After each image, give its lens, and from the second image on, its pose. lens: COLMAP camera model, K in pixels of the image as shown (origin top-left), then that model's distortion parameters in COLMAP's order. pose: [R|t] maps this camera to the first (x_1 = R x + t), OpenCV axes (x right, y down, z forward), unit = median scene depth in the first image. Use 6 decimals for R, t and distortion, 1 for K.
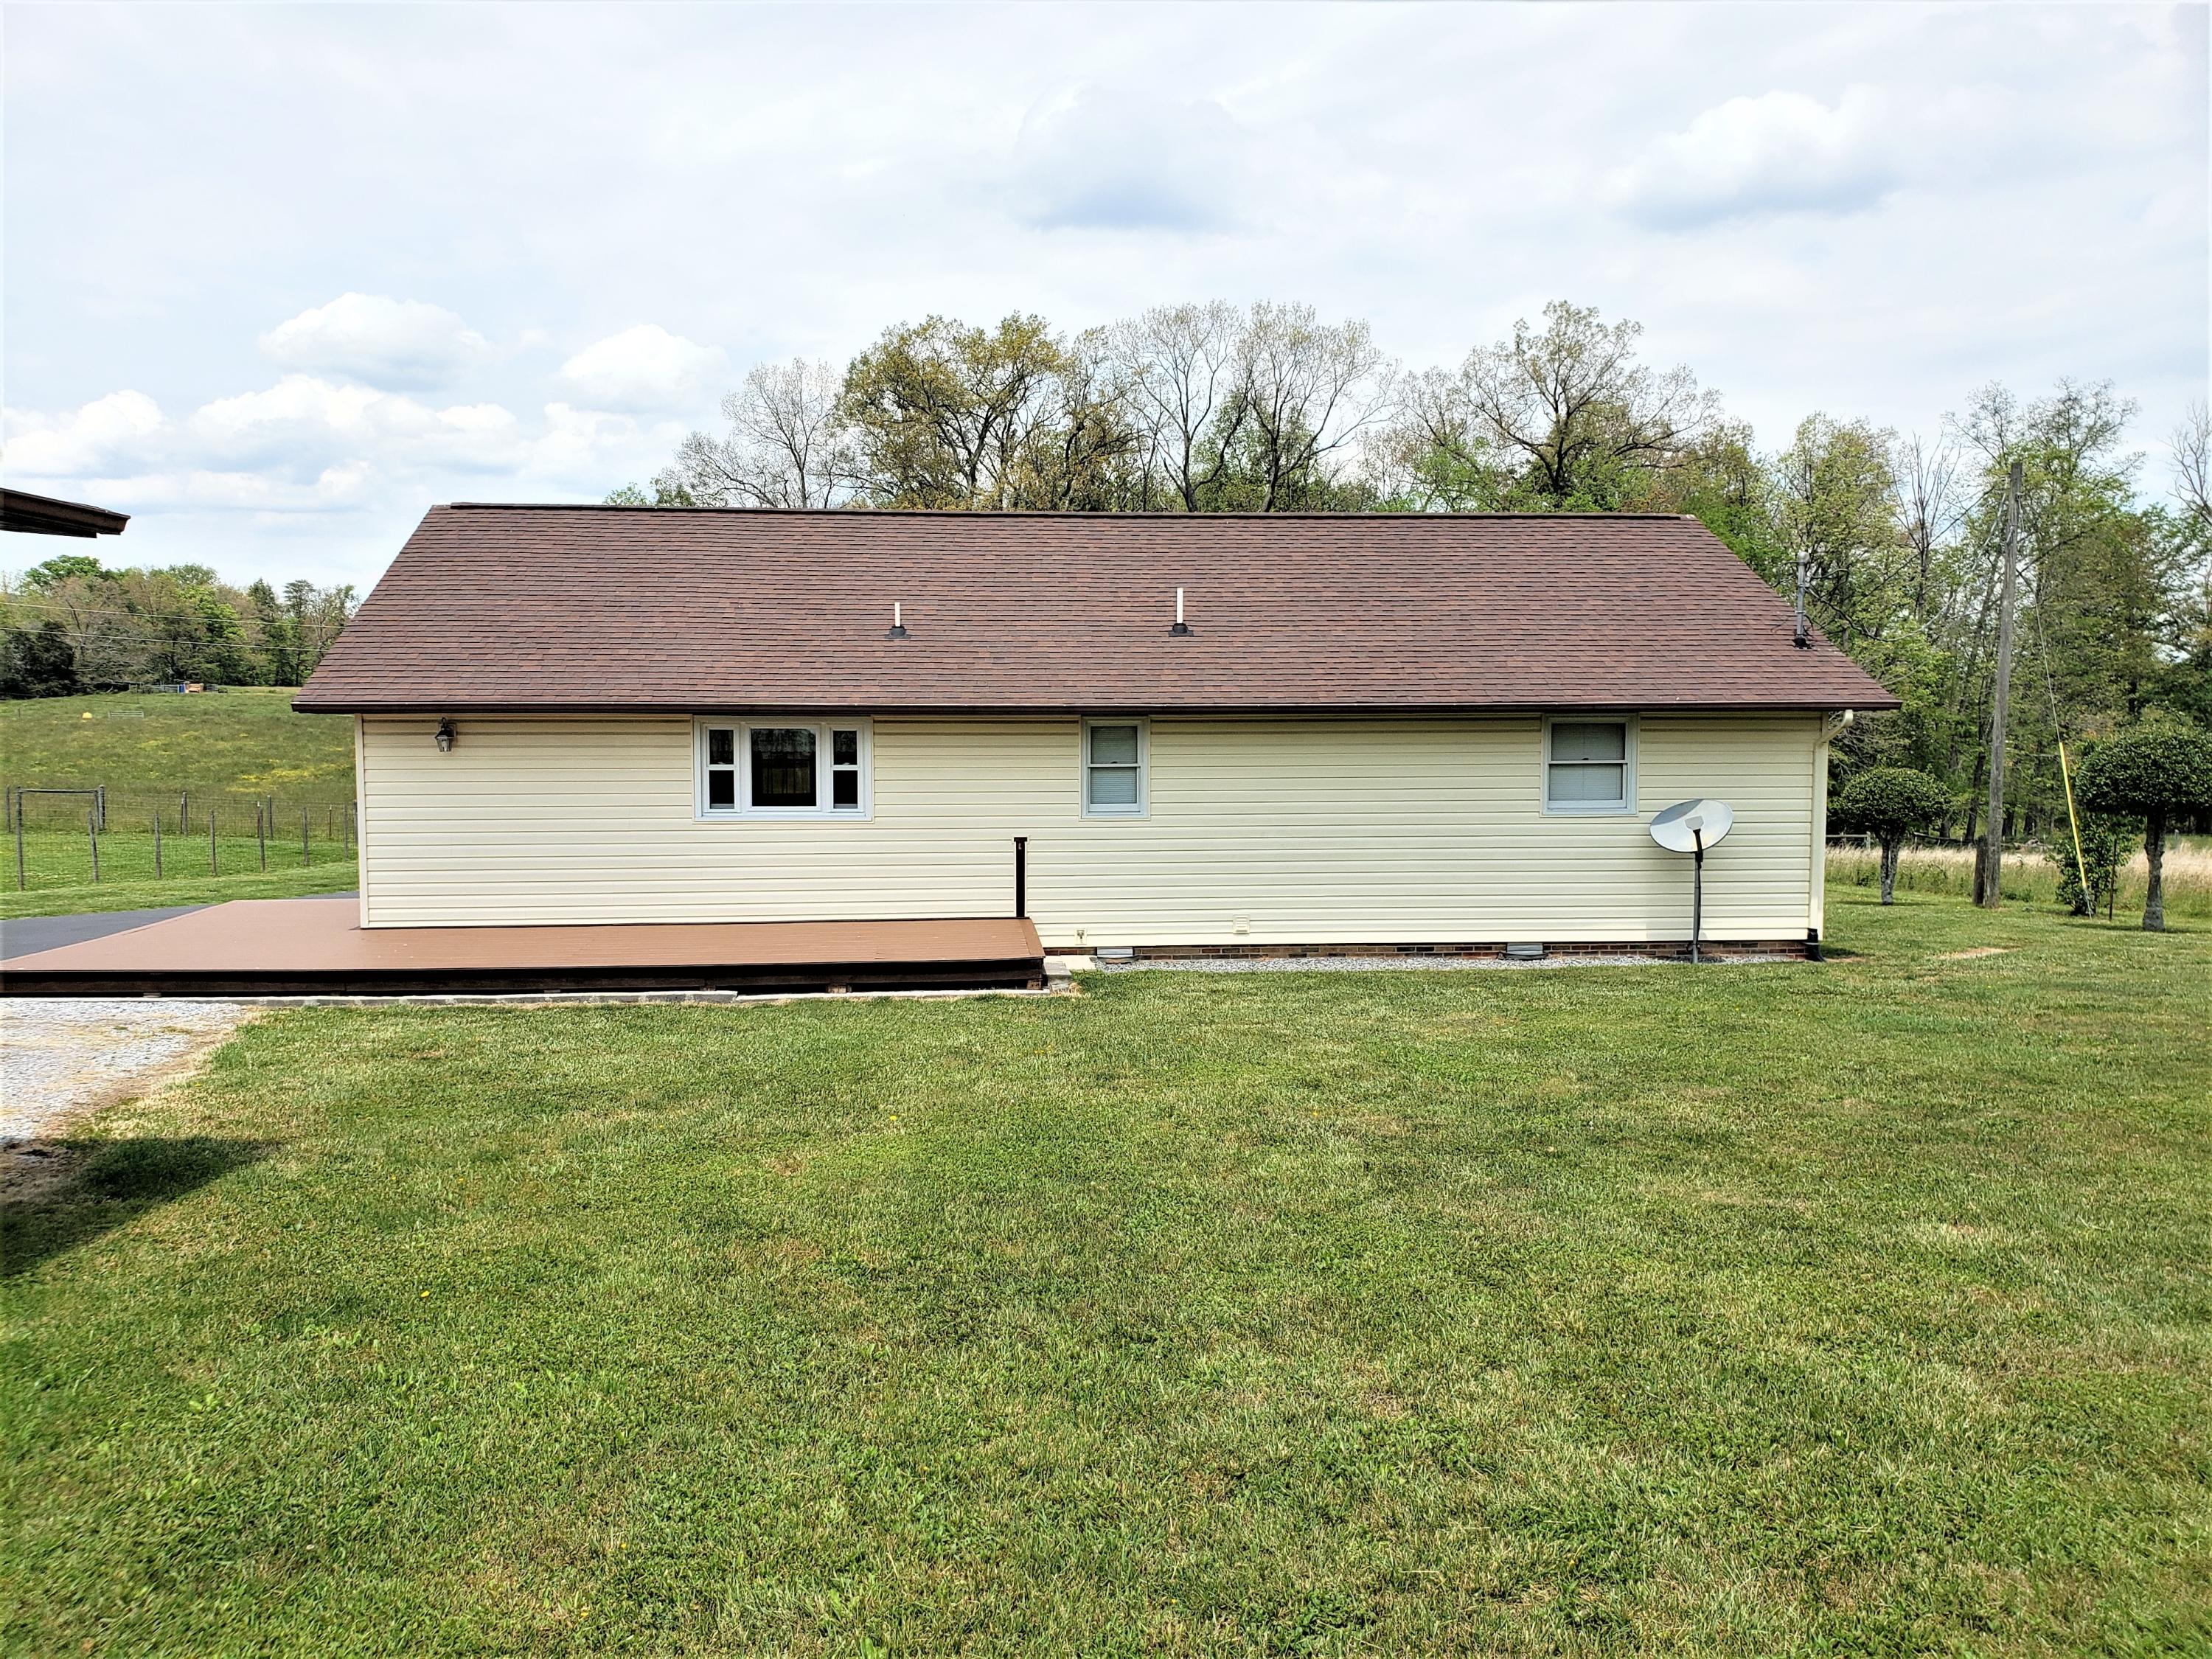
lens RADIAL K [[1721.1, 0, 1106.0], [0, 1721.1, 829.5], [0, 0, 1]] dist [0.008950, 0.003664]
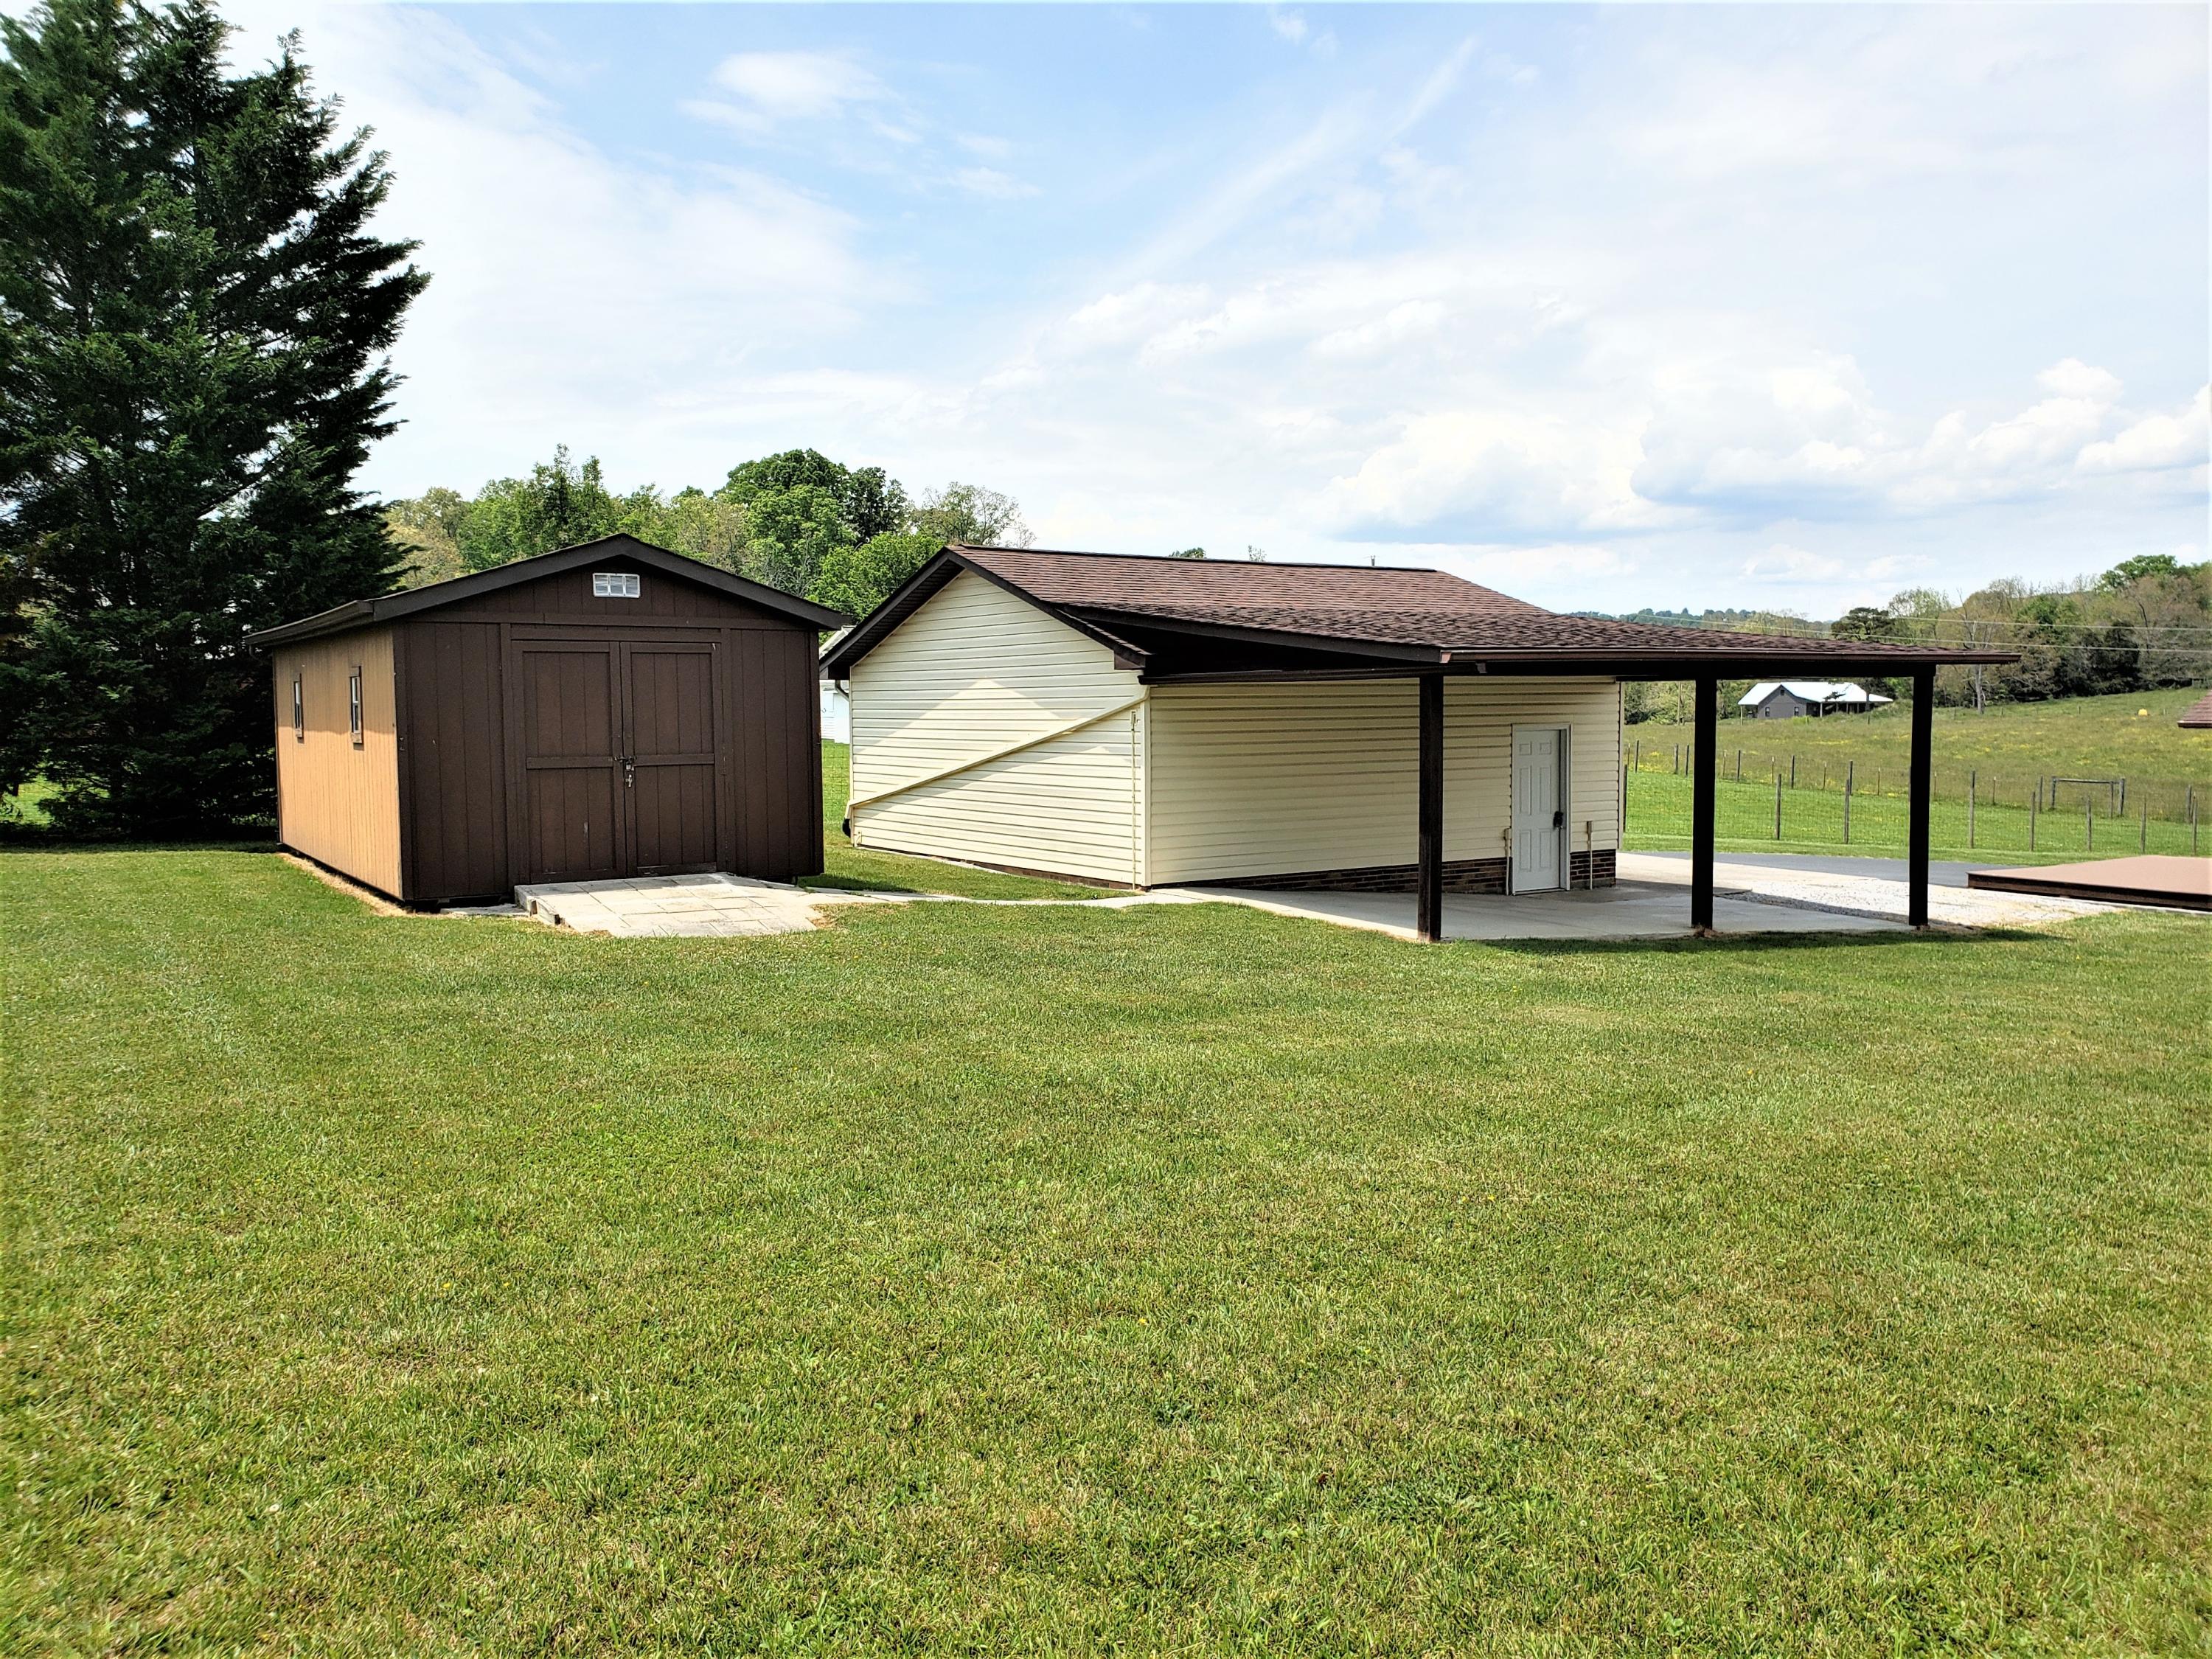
lens RADIAL K [[1672.4, 0, 1106.0], [0, 1672.4, 829.5], [0, 0, 1]] dist [0.032335, 0.001384]
pose [[0.466834, 0.057271, -0.882488, 0.016840], [-0.053177, 0.997913, 0.036631, 0.000622], [0.882745, 0.029827, 0.468906, -0.021952]]
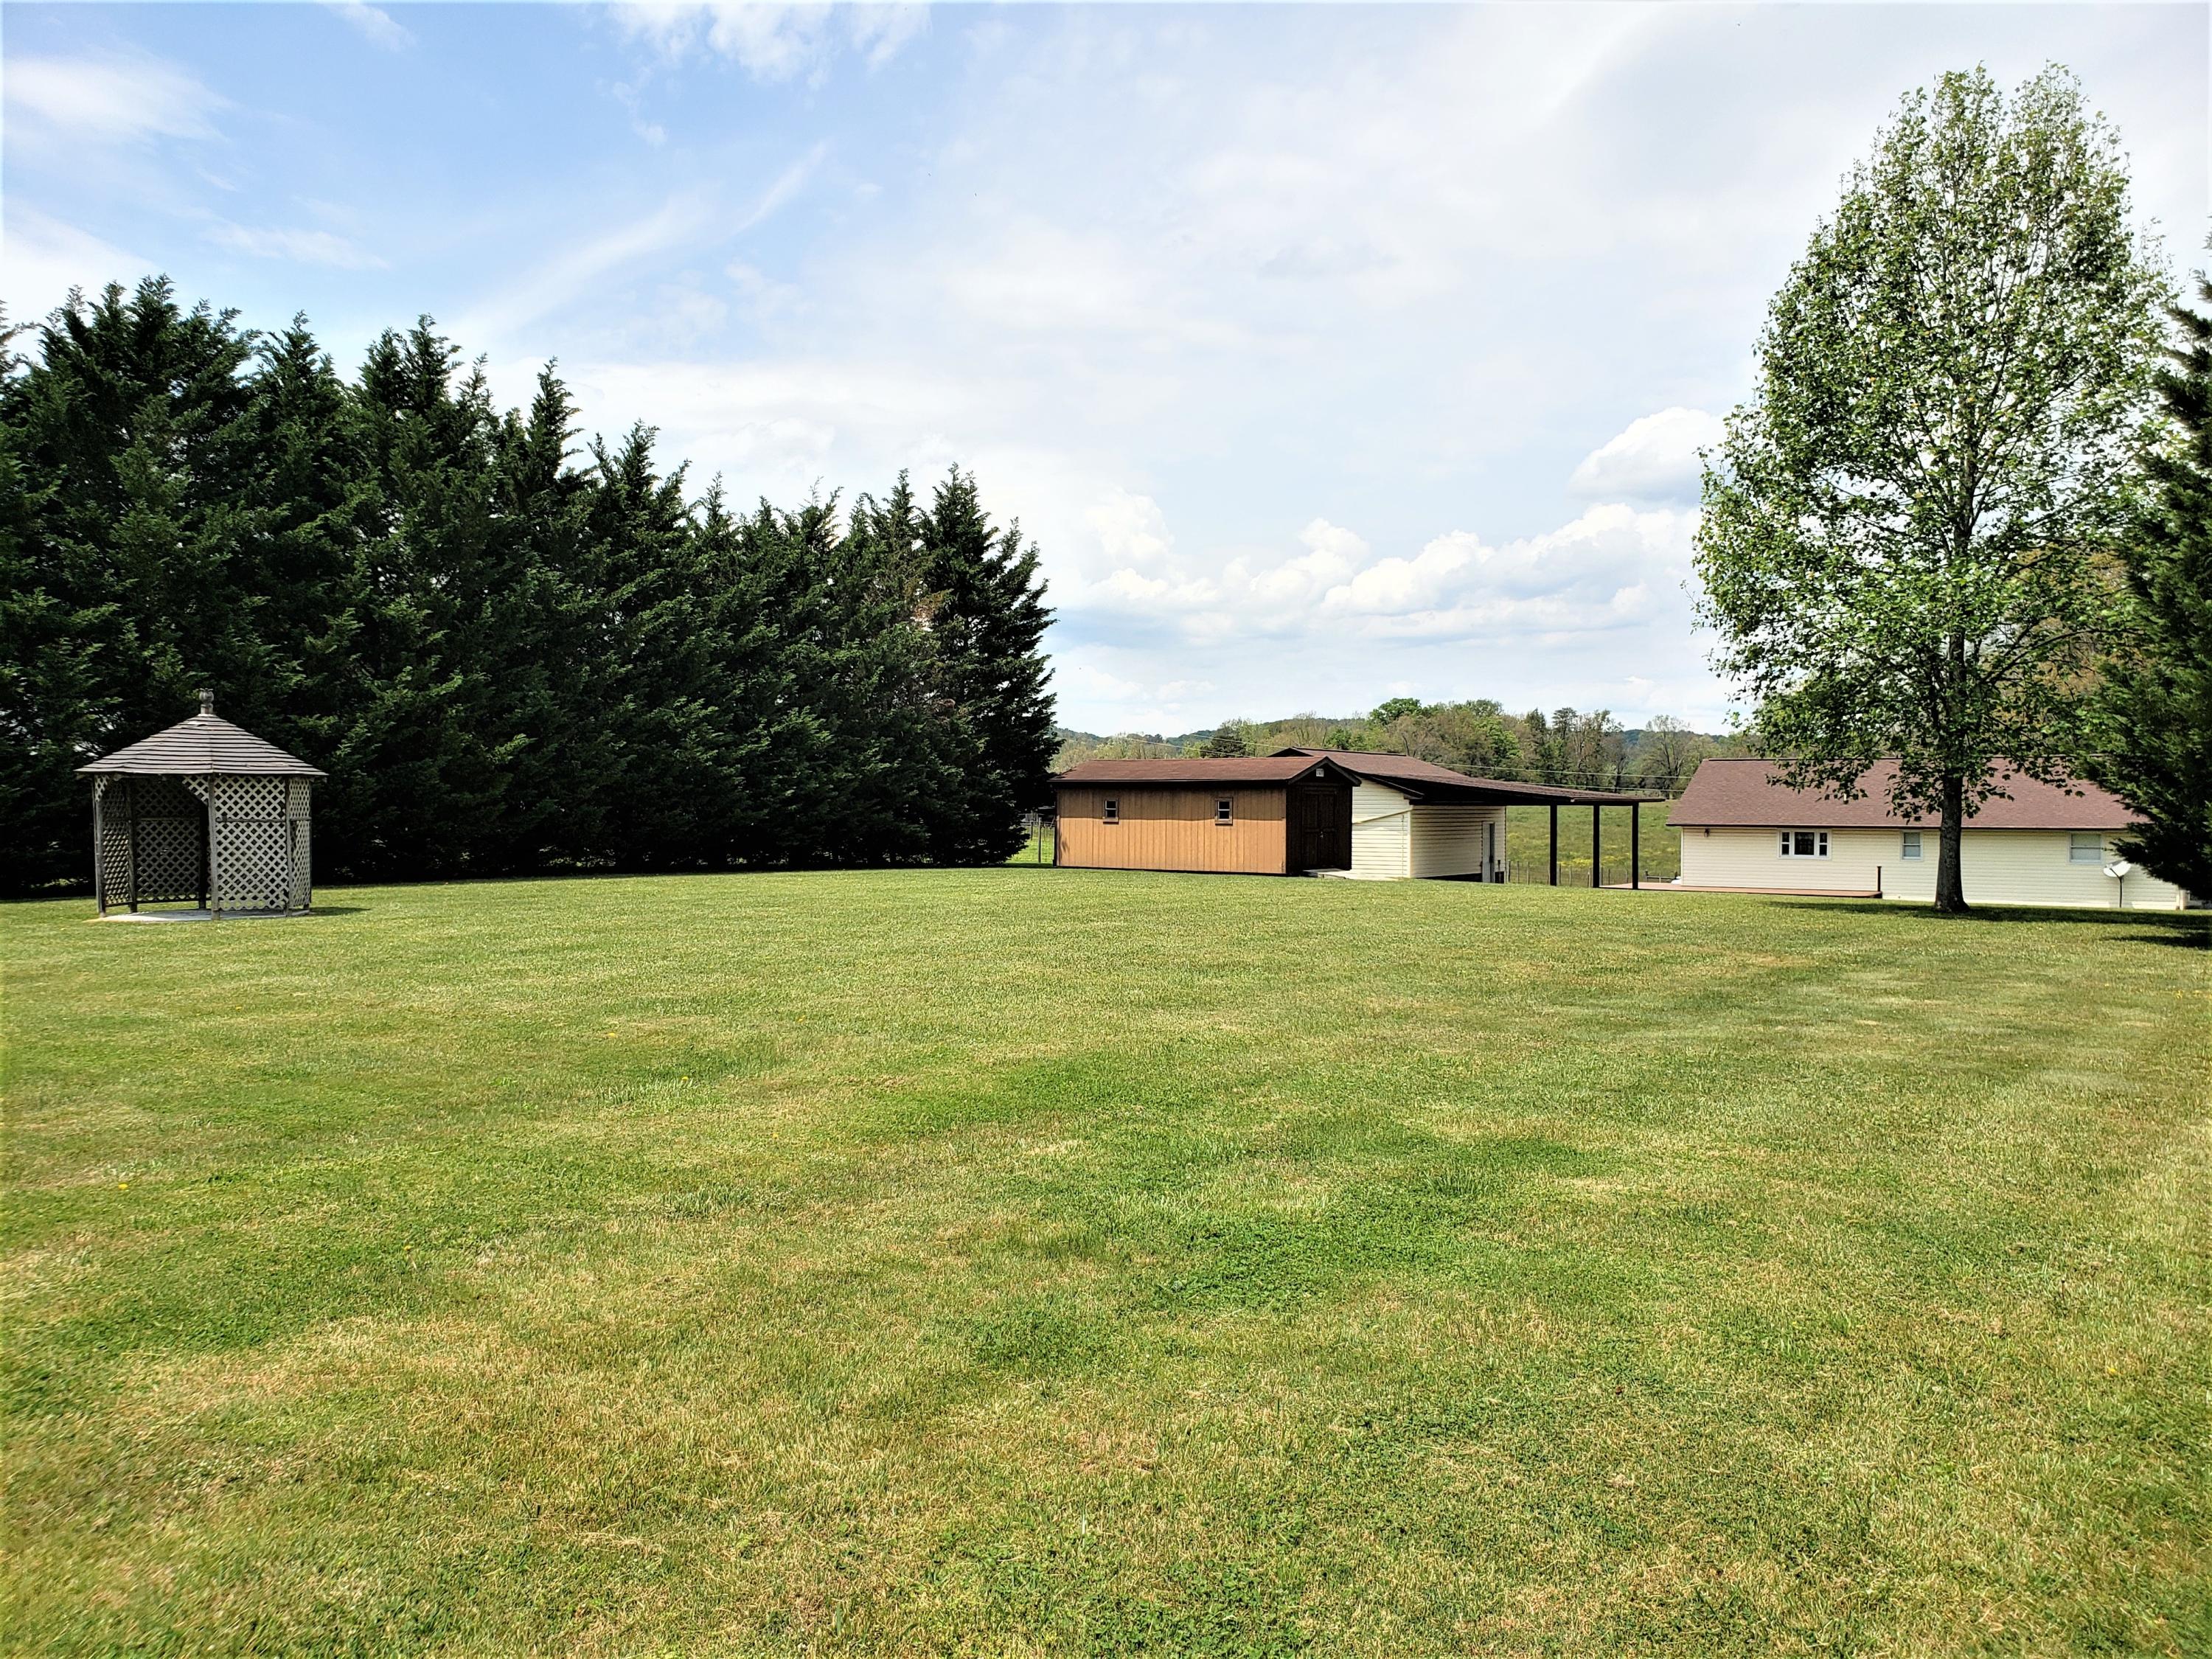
lens RADIAL K [[1672.4, 0, 1106.0], [0, 1672.4, 829.5], [0, 0, 1]] dist [0.032335, 0.001384]
pose [[0.766958, 0.010192, -0.641616, 0.043278], [-0.050482, 0.997733, -0.044495, 0.007518], [0.639708, 0.066516, 0.765734, -0.119364]]
